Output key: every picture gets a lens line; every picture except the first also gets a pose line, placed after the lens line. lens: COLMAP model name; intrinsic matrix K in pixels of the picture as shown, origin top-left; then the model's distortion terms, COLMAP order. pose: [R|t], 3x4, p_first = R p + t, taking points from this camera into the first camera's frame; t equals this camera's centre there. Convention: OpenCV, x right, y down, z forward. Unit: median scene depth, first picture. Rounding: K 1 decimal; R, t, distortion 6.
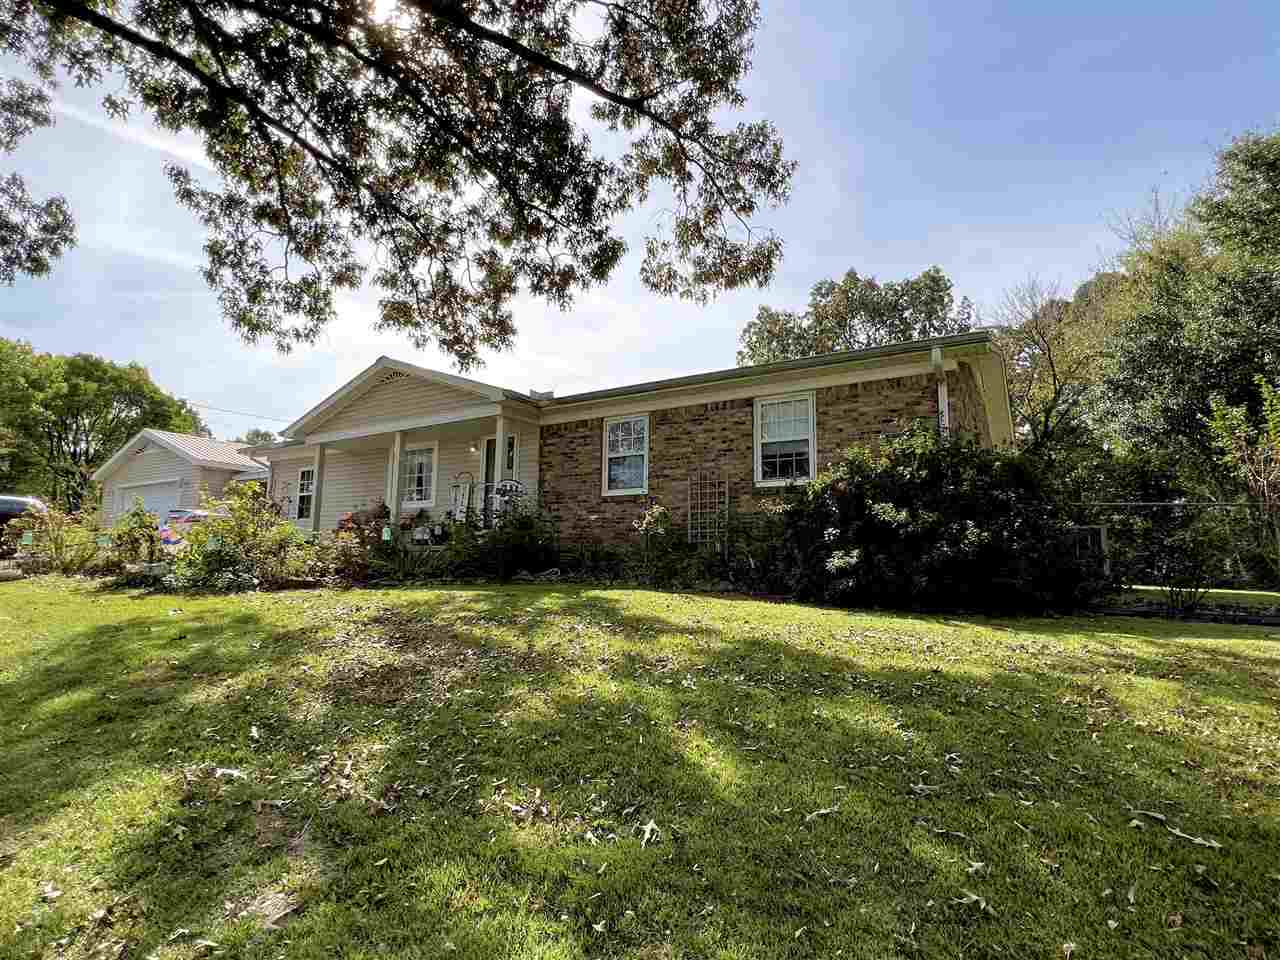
lens RADIAL K [[630.1, 0, 640.1], [0, 630.1, 479.1], [0, 0, 1]] dist [-0.000096, -0.000011]
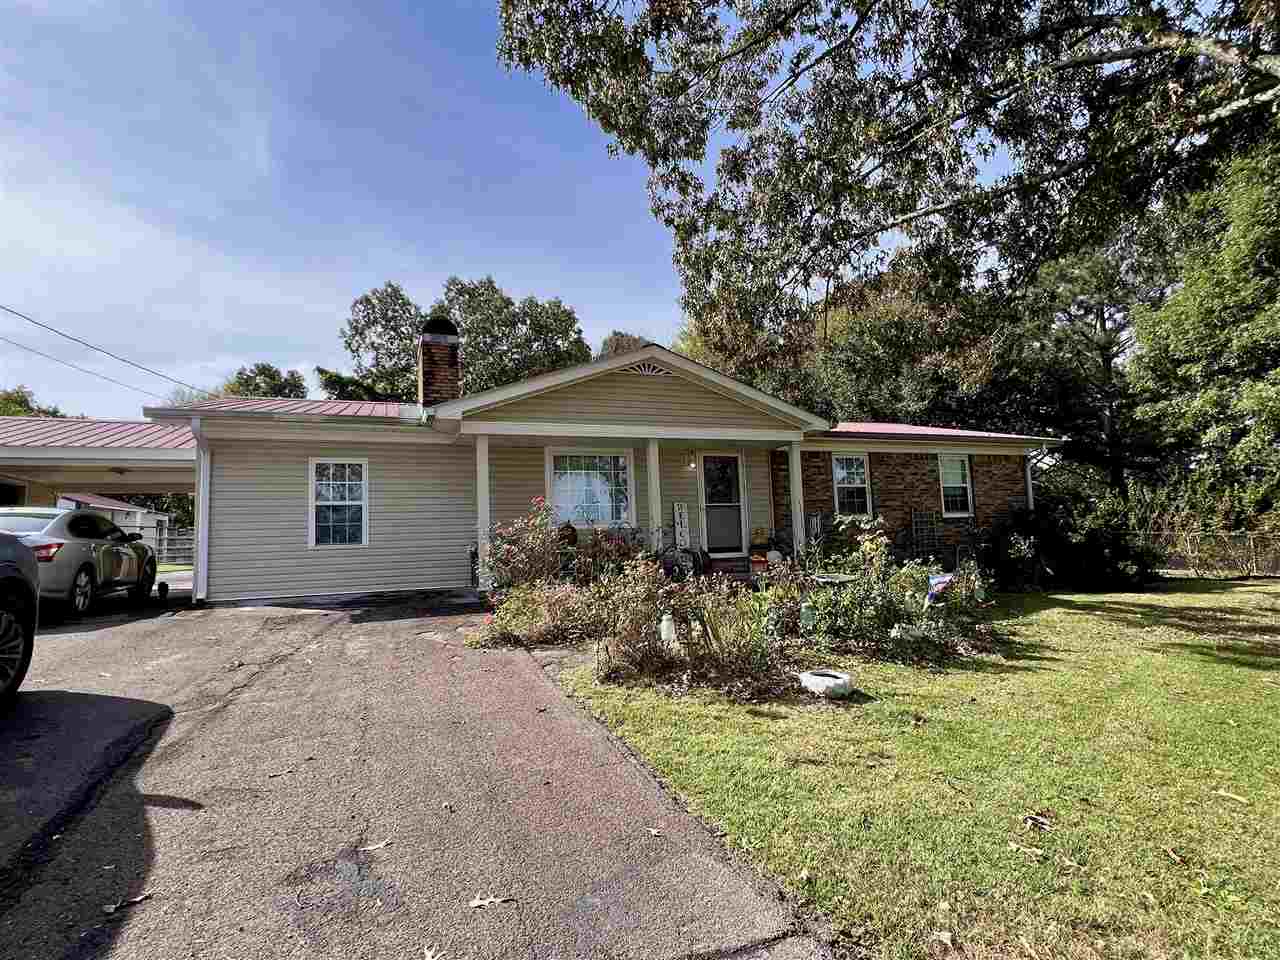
lens RADIAL K [[630.1, 0, 639.6], [0, 630.1, 480.6], [0, 0, 1]] dist [-0.000096, -0.000011]
pose [[0.618604, 0.039384, 0.784715, -1.317843], [-0.063769, 0.997965, 0.000184, -0.026007], [-0.783111, -0.050154, 0.619856, 0.628258]]
